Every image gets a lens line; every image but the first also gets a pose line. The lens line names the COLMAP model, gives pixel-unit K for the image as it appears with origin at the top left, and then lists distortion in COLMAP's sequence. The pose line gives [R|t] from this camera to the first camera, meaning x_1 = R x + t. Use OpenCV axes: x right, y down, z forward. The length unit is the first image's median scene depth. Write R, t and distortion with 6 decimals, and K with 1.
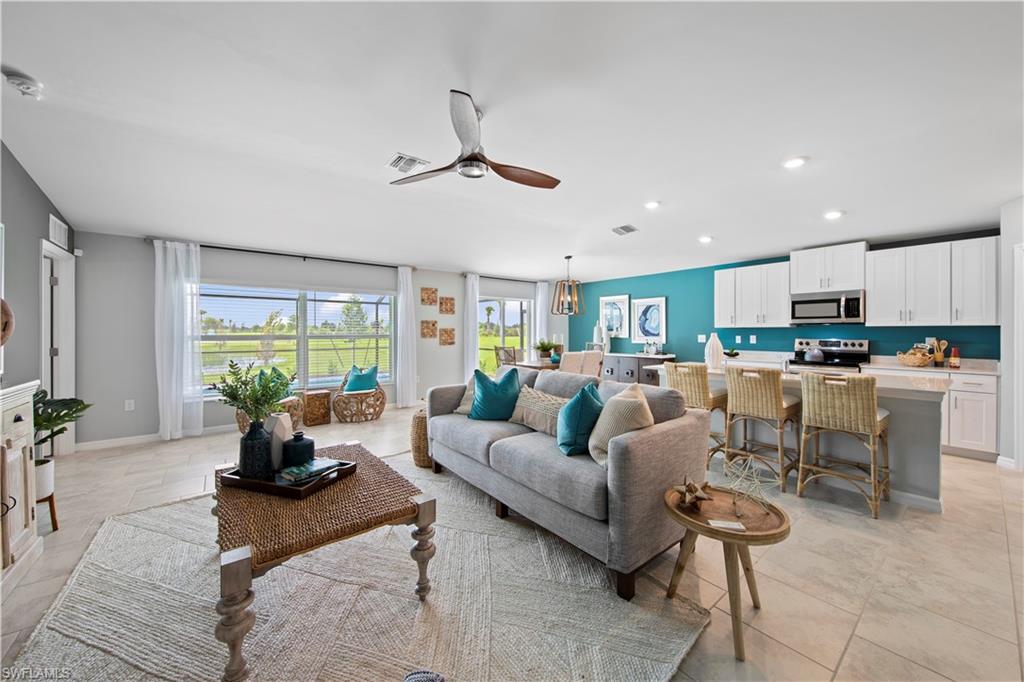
lens RADIAL K [[363.7, 0, 515.0], [0, 363.7, 336.1], [0, 0, 1]] dist [0.037416, 0.000003]
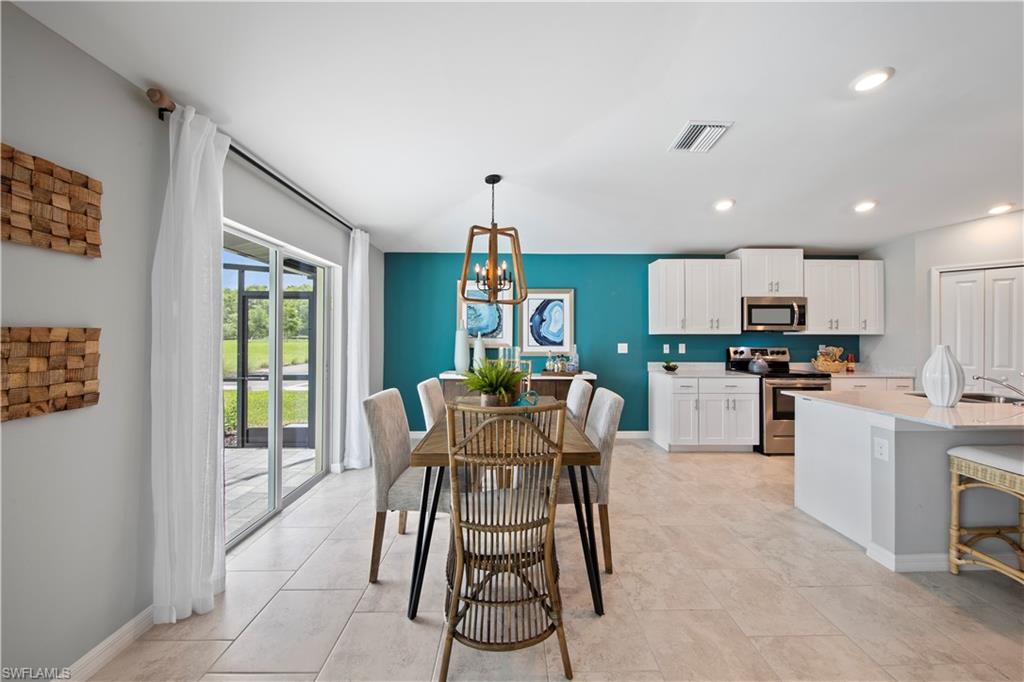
lens RADIAL K [[344.8, 0, 513.6], [0, 344.8, 333.7], [0, 0, 1]] dist [0.008881, 0.000017]
pose [[0.626831, 0.008180, 0.779112, -0.196064], [0.006018, 0.999864, -0.015340, -0.014428], [-0.779132, 0.014304, 0.626697, 0.782648]]
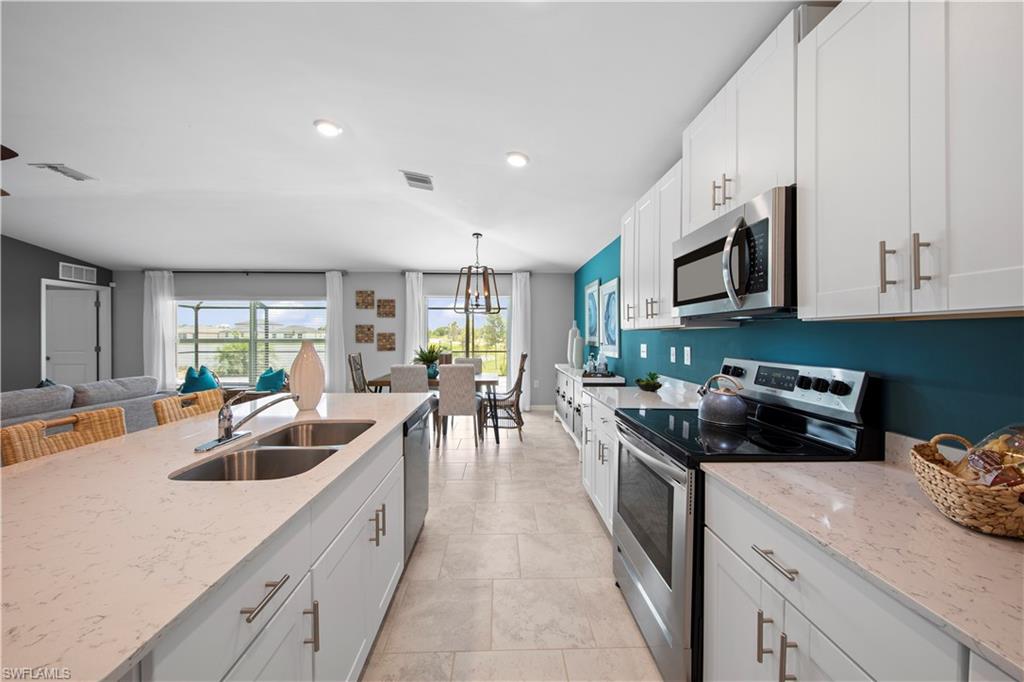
lens RADIAL K [[363.7, 0, 515.0], [0, 363.7, 336.1], [0, 0, 1]] dist [0.037416, 0.000003]
pose [[0.800223, 0.001808, -0.599700, 0.715736], [-0.009371, 0.999911, -0.009490, -0.008210], [0.599629, 0.013214, 0.800169, 0.504640]]
